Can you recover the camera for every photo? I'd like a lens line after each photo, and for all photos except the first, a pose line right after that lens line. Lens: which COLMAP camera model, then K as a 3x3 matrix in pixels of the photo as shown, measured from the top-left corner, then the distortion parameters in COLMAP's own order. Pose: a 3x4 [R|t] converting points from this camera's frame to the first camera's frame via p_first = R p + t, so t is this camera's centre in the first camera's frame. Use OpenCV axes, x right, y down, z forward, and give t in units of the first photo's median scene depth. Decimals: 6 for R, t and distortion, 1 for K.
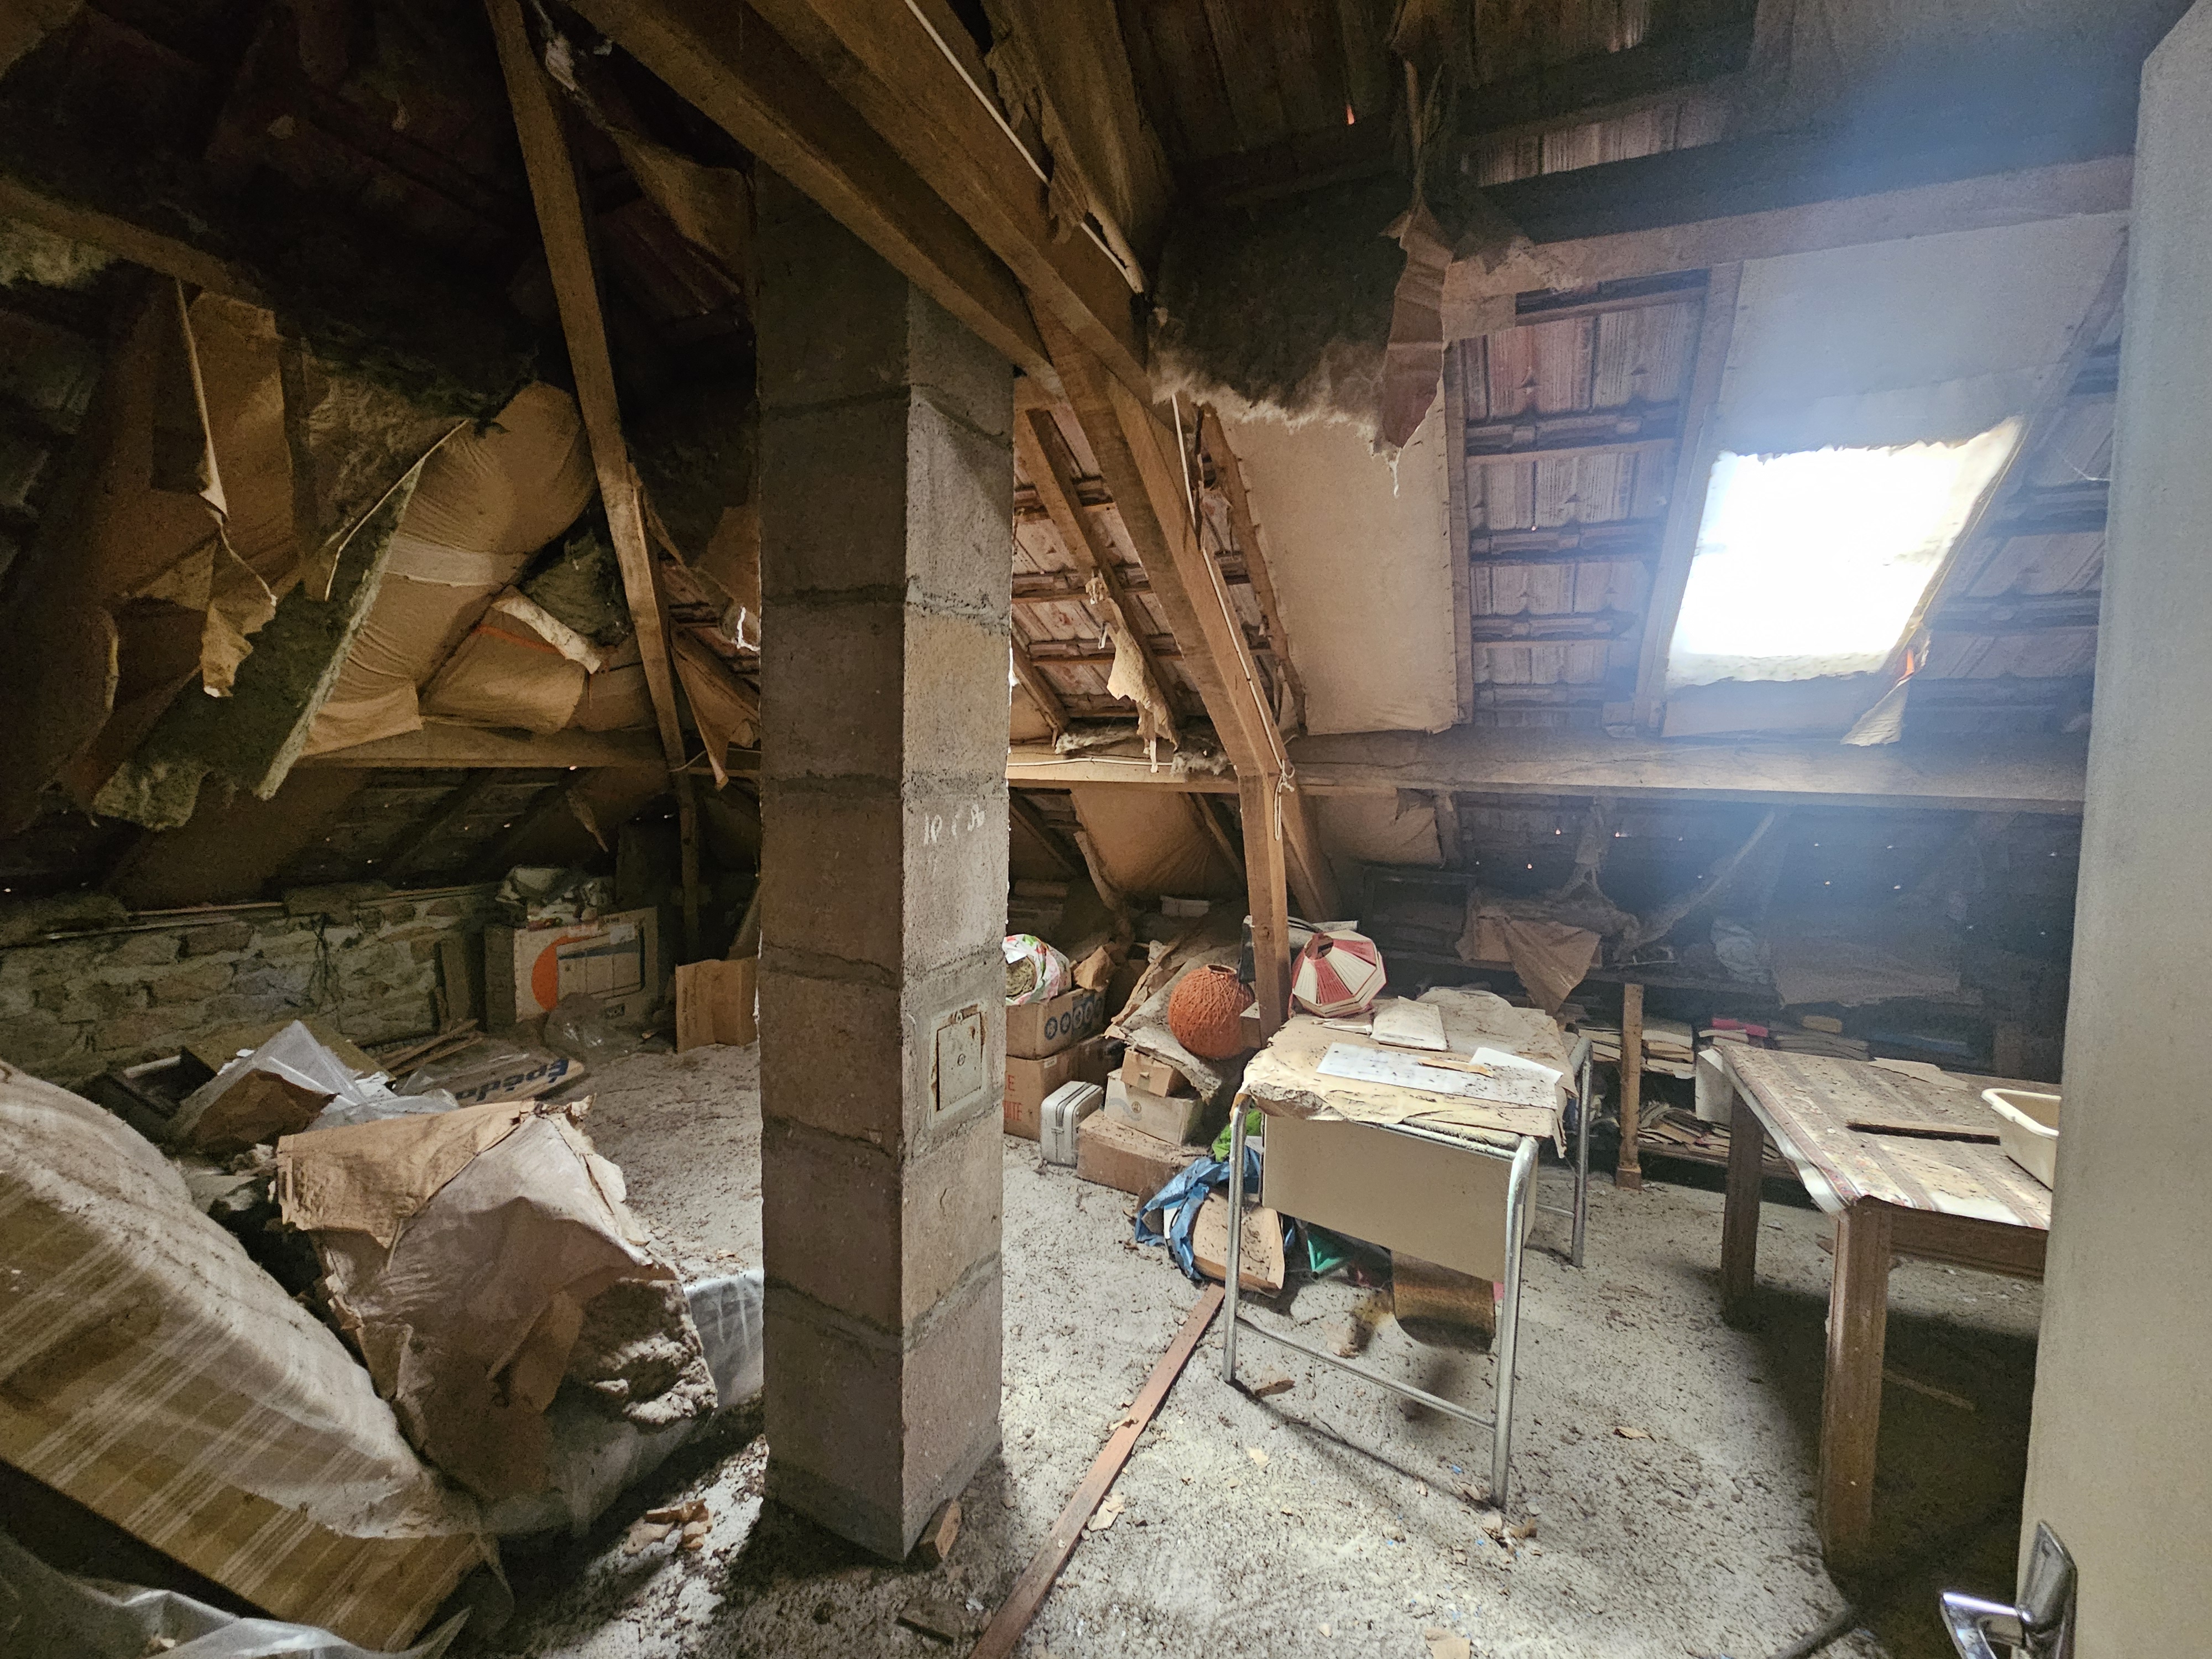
lens RADIAL K [[914.9, 0, 1105.1], [0, 914.9, 834.0], [0, 0, 1]] dist [0.001557, 0.000738]
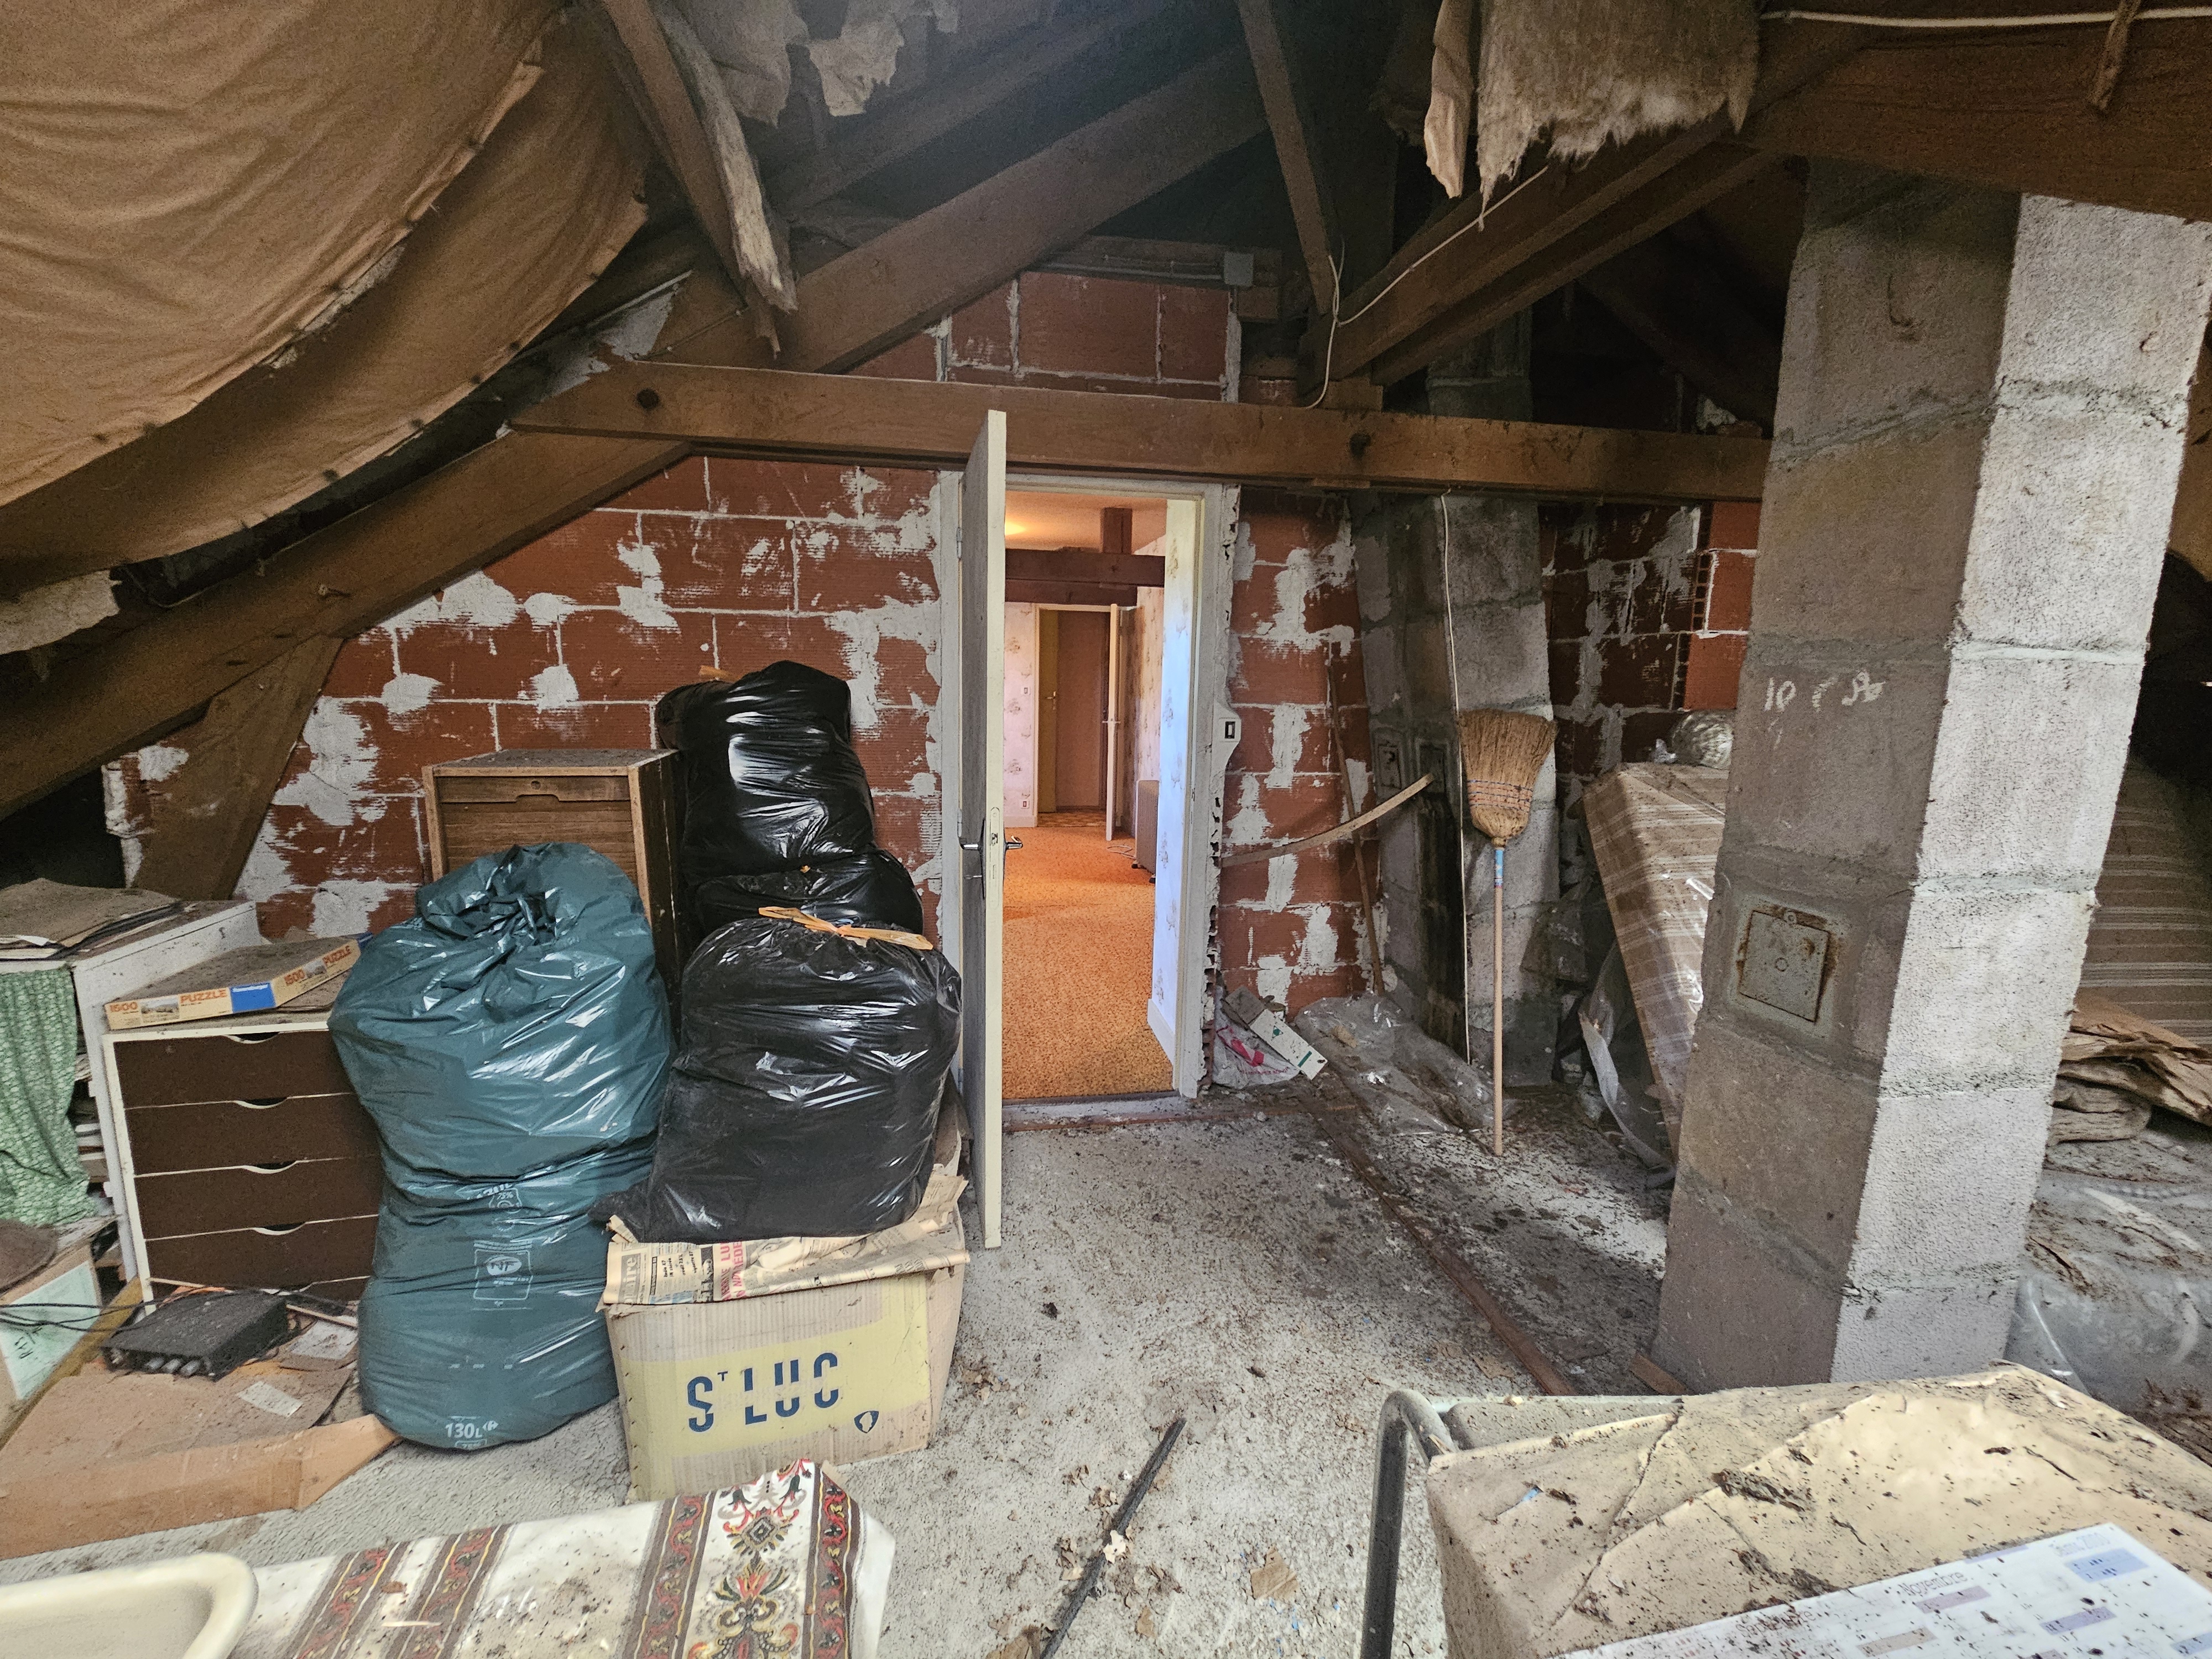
lens RADIAL K [[914.9, 0, 1099.9], [0, 914.9, 820.3], [0, 0, 1]] dist [0.001557, 0.000738]
pose [[-0.798506, 0.066011, -0.598357, 0.883358], [-0.081452, 0.972982, 0.216037, -0.025325], [0.596451, 0.221244, -0.771555, 1.253625]]
